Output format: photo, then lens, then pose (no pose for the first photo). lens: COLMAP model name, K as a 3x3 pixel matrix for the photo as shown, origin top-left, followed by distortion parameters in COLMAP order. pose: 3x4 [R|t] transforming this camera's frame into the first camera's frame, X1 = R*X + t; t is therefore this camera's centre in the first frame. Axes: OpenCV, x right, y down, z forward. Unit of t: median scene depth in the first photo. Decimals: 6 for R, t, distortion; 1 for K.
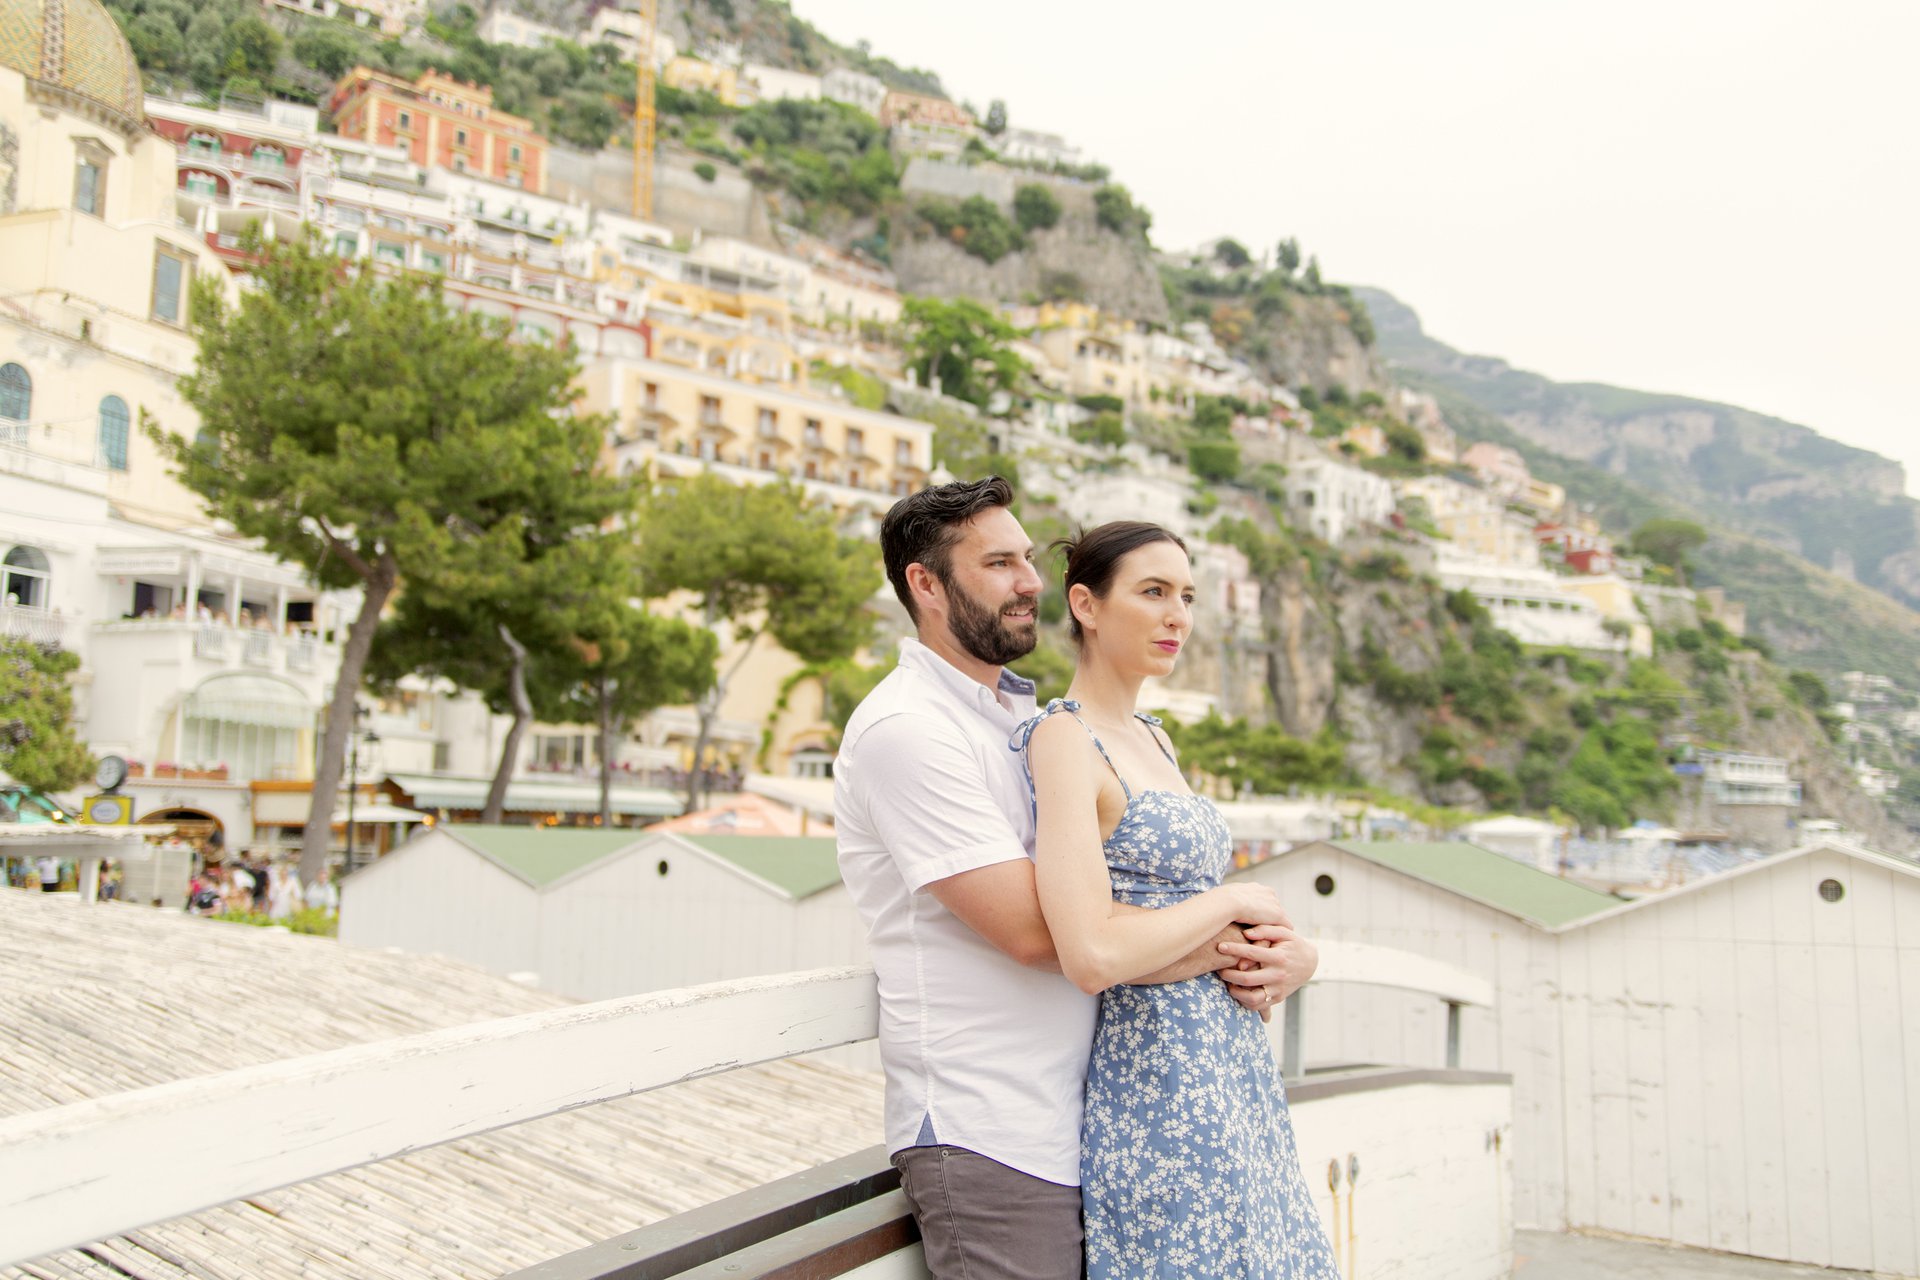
lens RADIAL K [[1556.9, 0, 965.4], [0, 1556.9, 633.5], [0, 0, 1]] dist [-0.007941, 0.004381]
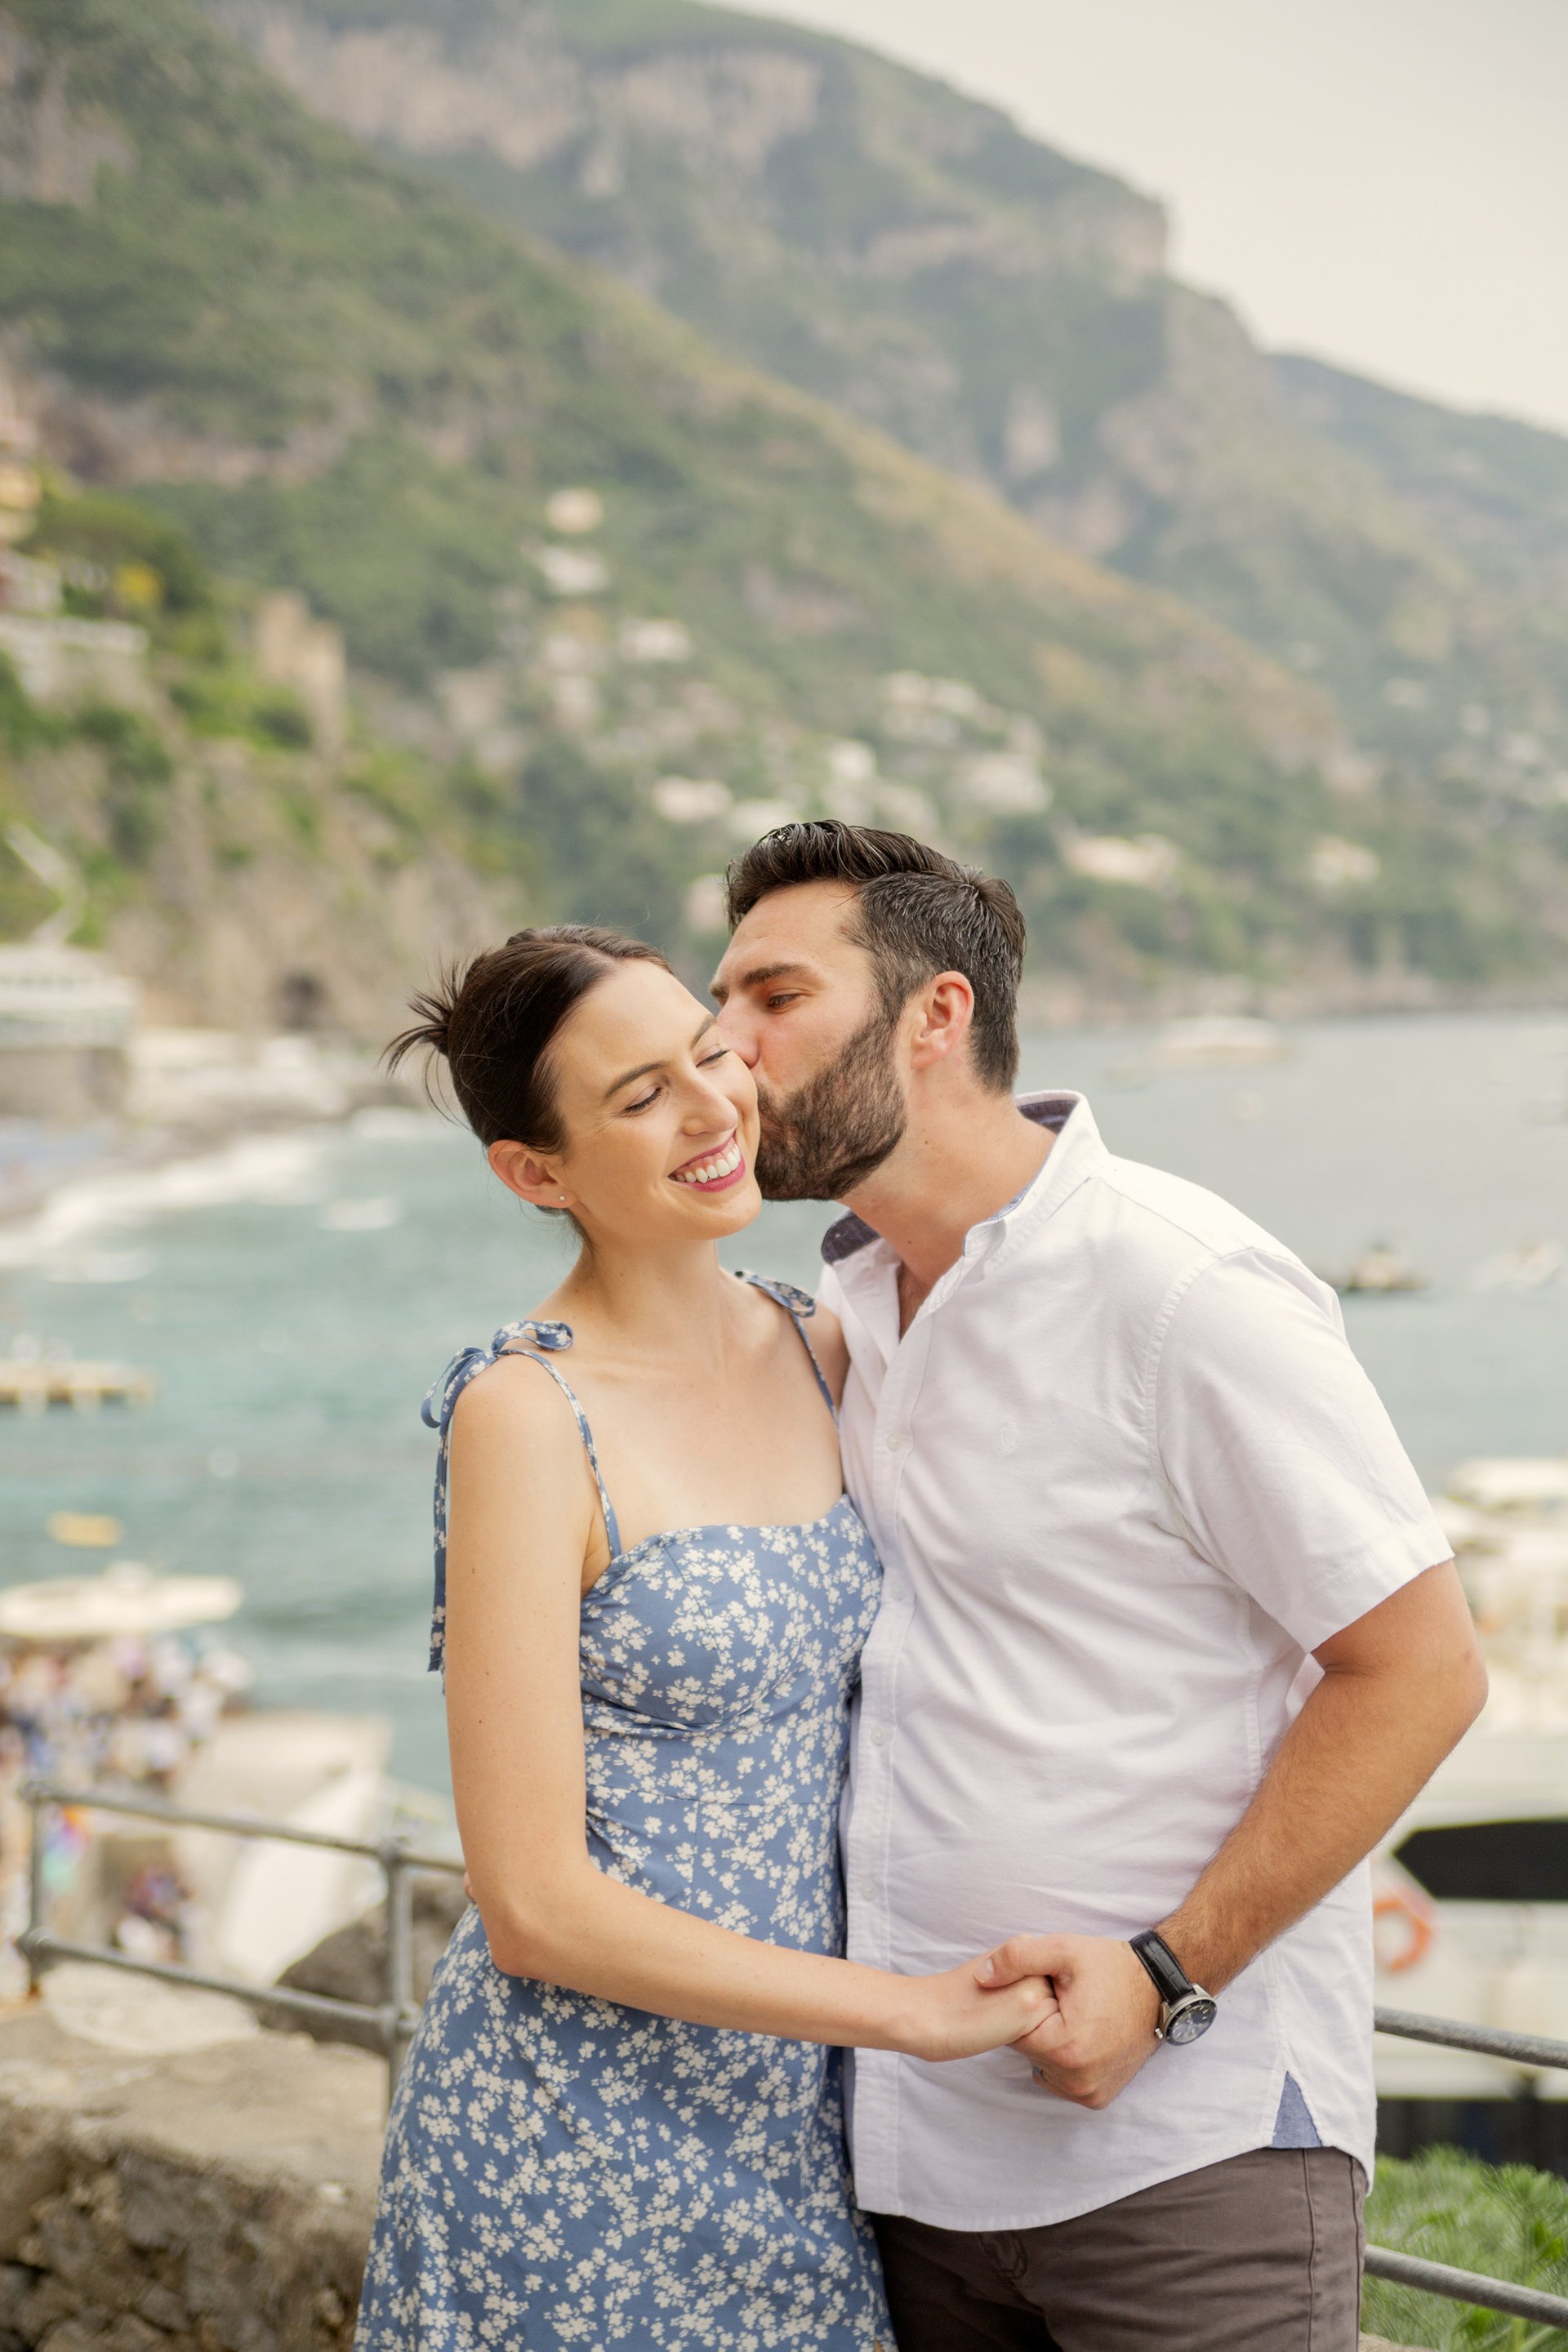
lens RADIAL K [[3723.9, 0, 711.6], [0, 3723.9, 1220.2], [0, 0, 1]] dist [-0.005027, 0.681425]
pose [[0.920082, -0.047232, 0.388869, 0.175331], [-0.026235, 0.983046, 0.181474, -0.088919], [-0.390847, -0.177173, 0.903243, -0.409209]]
